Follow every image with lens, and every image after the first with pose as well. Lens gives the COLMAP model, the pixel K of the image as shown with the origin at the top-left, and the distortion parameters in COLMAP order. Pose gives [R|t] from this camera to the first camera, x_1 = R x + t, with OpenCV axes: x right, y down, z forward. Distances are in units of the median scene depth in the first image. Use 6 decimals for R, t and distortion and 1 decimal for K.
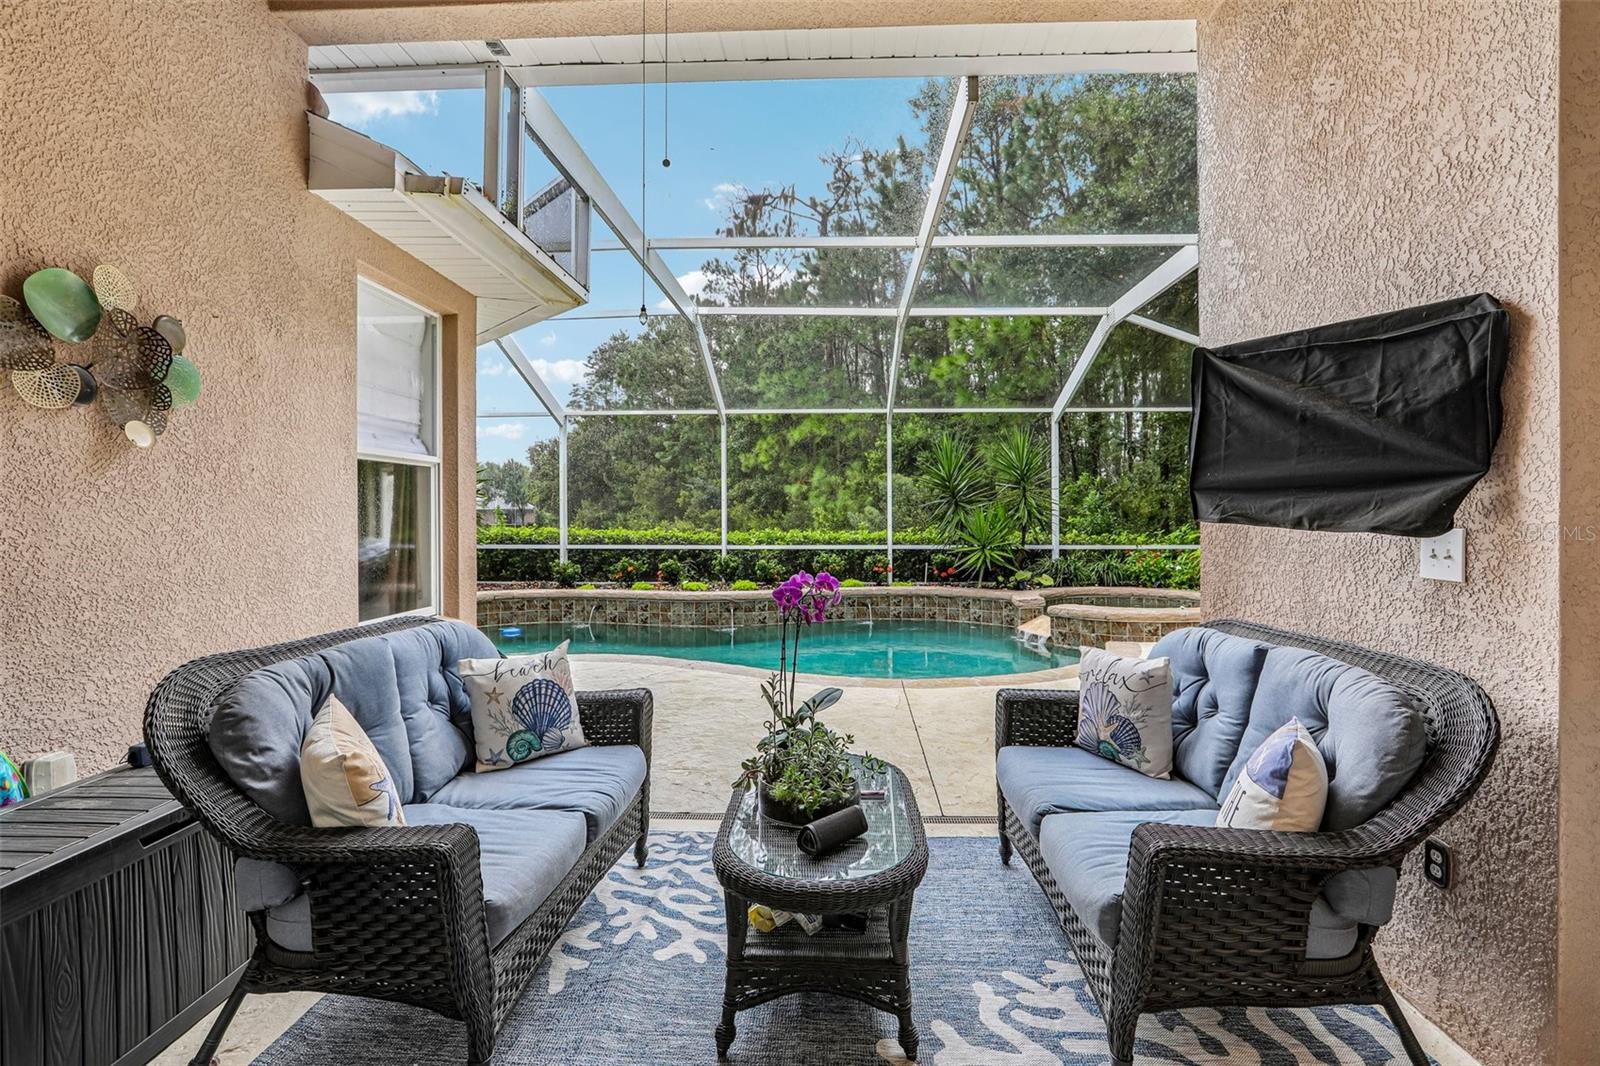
lens RADIAL K [[743.9, 0, 789.8], [0, 743.9, 517.6], [0, 0, 1]] dist [-0.046705, 0.016831]
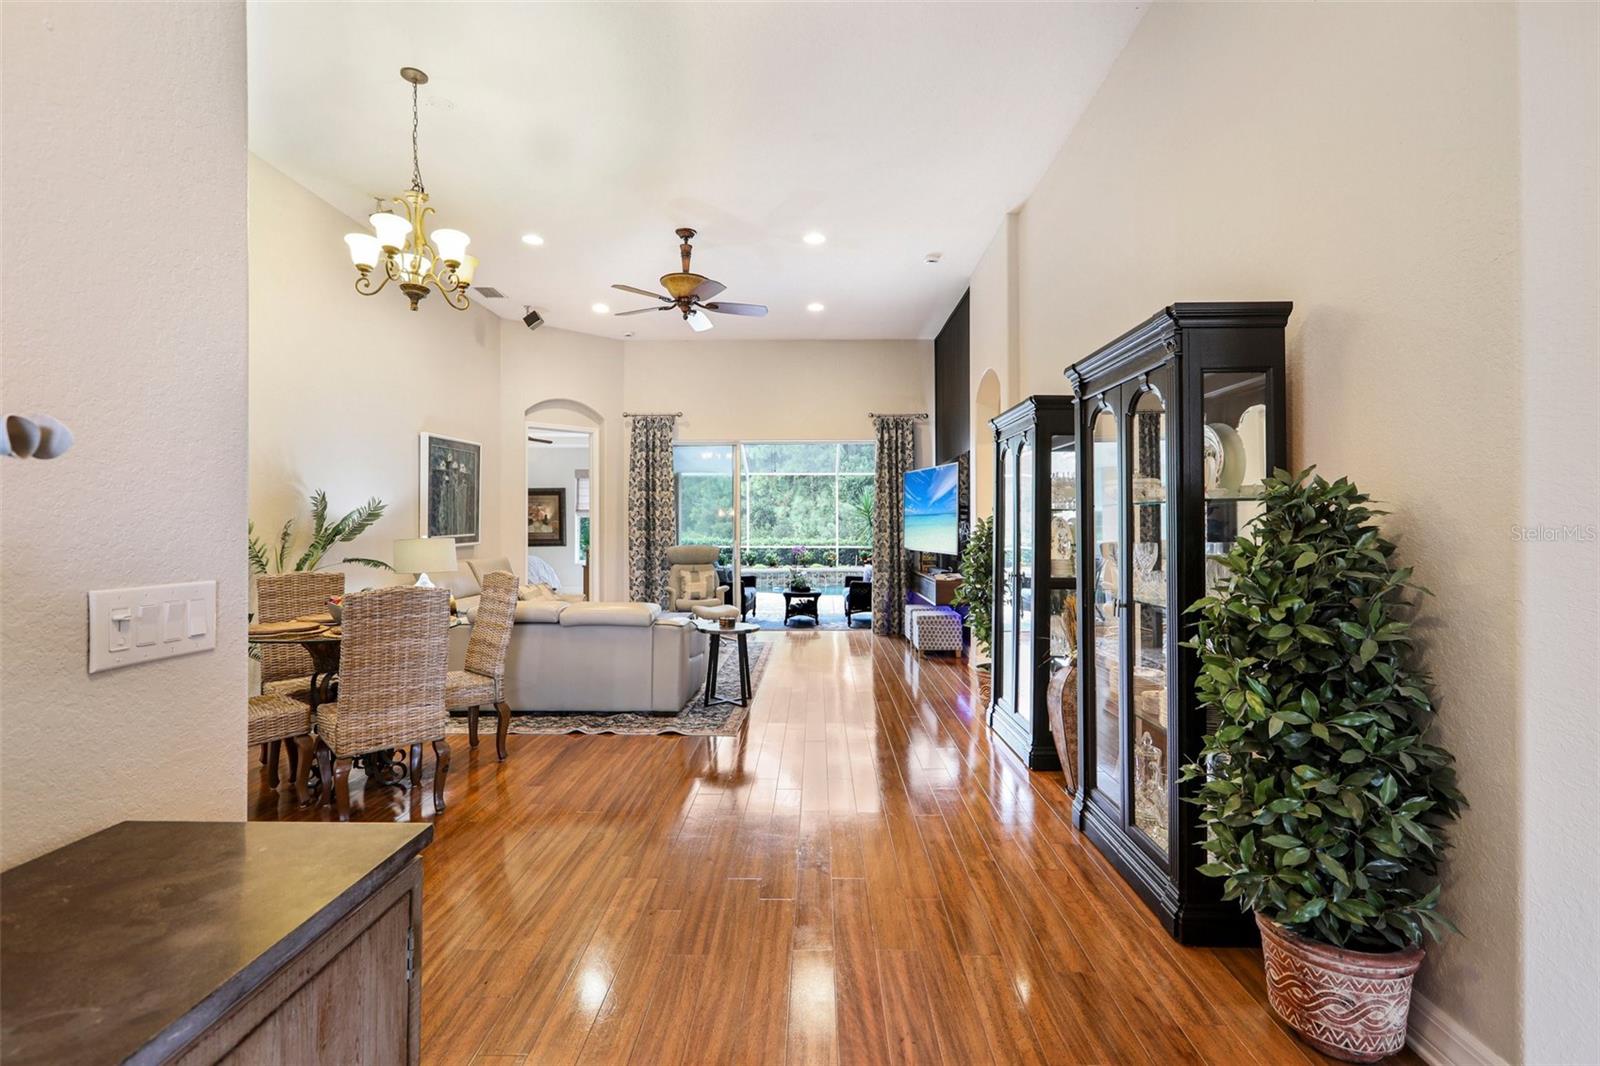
lens RADIAL K [[743.9, 0, 803.7], [0, 743.9, 521.3], [0, 0, 1]] dist [-0.046705, 0.016831]
pose [[0.998660, 0.004530, 0.051547, -0.025185], [-0.004121, 0.999959, -0.008024, -0.005081], [-0.051581, 0.007801, 0.998638, -0.469189]]
